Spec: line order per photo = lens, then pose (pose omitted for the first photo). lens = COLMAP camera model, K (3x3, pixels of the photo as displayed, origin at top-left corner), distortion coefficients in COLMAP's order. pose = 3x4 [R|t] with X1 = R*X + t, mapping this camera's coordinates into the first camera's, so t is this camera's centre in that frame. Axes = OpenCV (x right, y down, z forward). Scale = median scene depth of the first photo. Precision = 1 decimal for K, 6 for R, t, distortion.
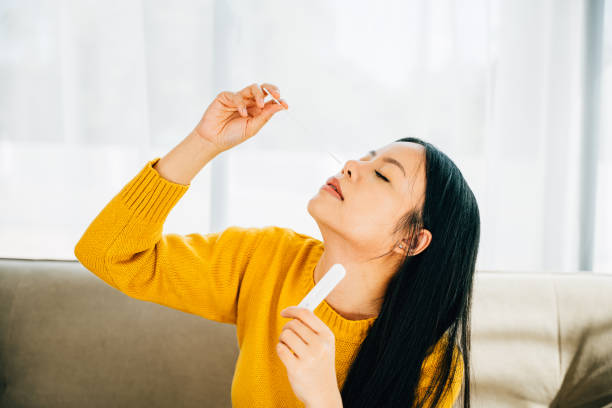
lens RADIAL K [[1022.5, 0, 306.0], [0, 1022.5, 204.0], [0, 0, 1]] dist [-0.070489, -0.134296]
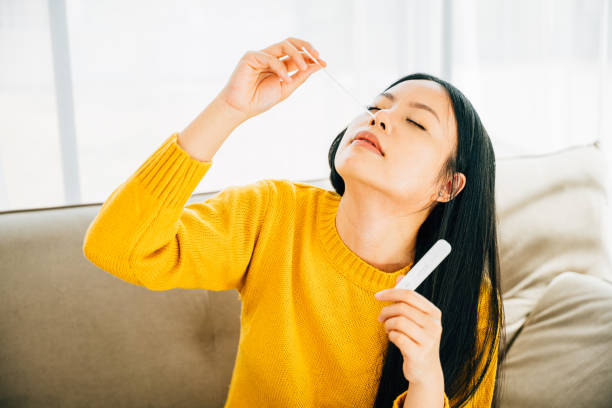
lens RADIAL K [[1026.3, 0, 306.0], [0, 1026.3, 204.0], [0, 0, 1]] dist [-0.016805, -0.000448]
pose [[0.925916, -0.158088, 0.343057, -0.350937], [0.091443, 0.975004, 0.202496, -0.153717], [-0.366495, -0.156124, 0.917228, 0.146781]]
